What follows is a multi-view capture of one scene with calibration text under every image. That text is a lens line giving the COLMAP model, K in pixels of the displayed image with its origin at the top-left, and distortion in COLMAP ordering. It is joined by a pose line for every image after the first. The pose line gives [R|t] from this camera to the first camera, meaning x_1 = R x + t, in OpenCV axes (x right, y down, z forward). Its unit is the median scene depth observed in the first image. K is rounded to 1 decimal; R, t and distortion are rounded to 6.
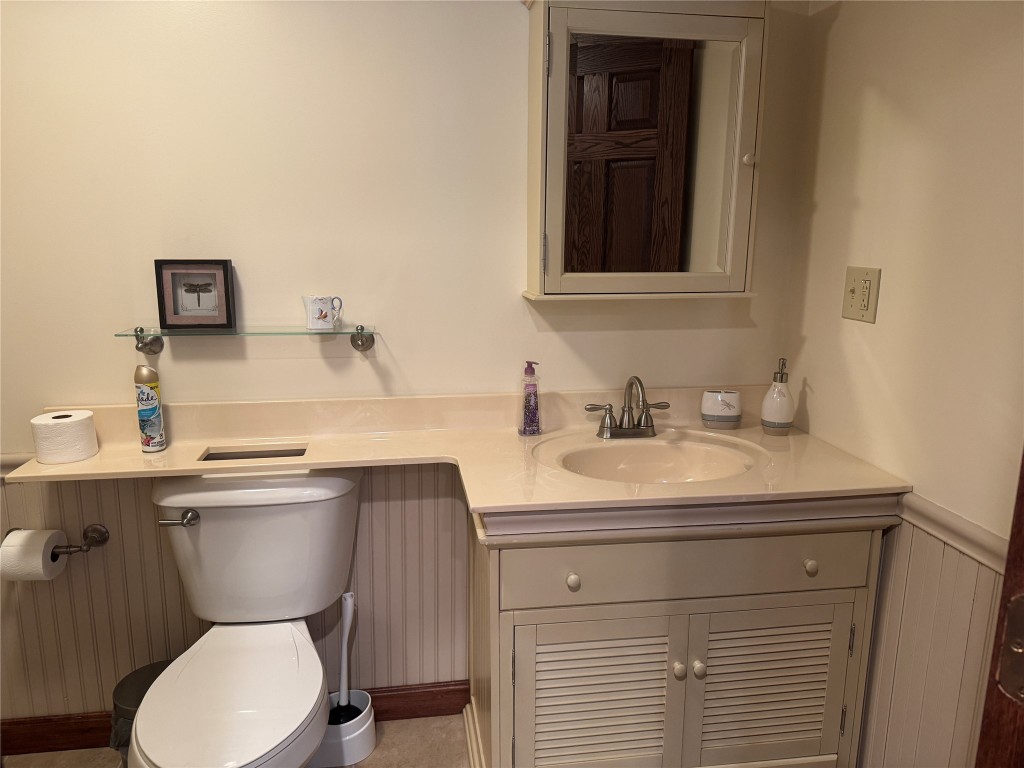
lens RADIAL K [[714.6, 0, 511.8], [0, 714.6, 388.6], [0, 0, 1]] dist [0.118637, -0.151167]
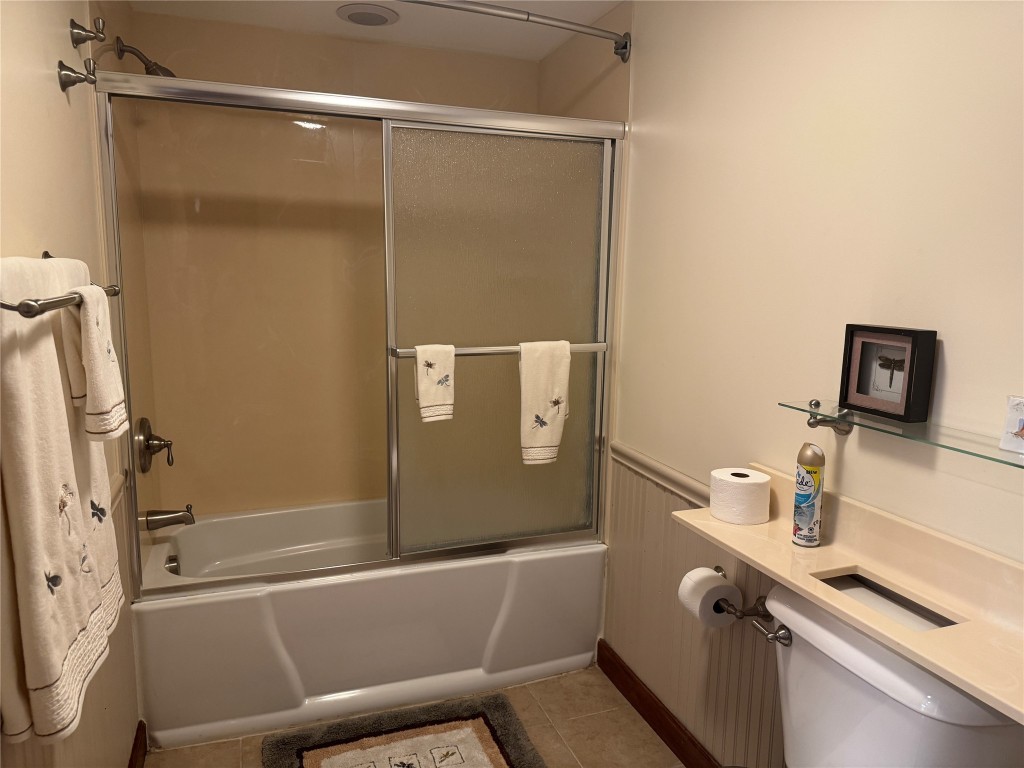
lens RADIAL K [[714.6, 0, 511.8], [0, 714.6, 388.6], [0, 0, 1]] dist [0.118637, -0.151167]
pose [[0.211322, 0.157869, -0.964583, 0.230283], [-0.214068, 0.970386, 0.111921, -0.113823], [0.953687, 0.182835, 0.238858, 0.441367]]
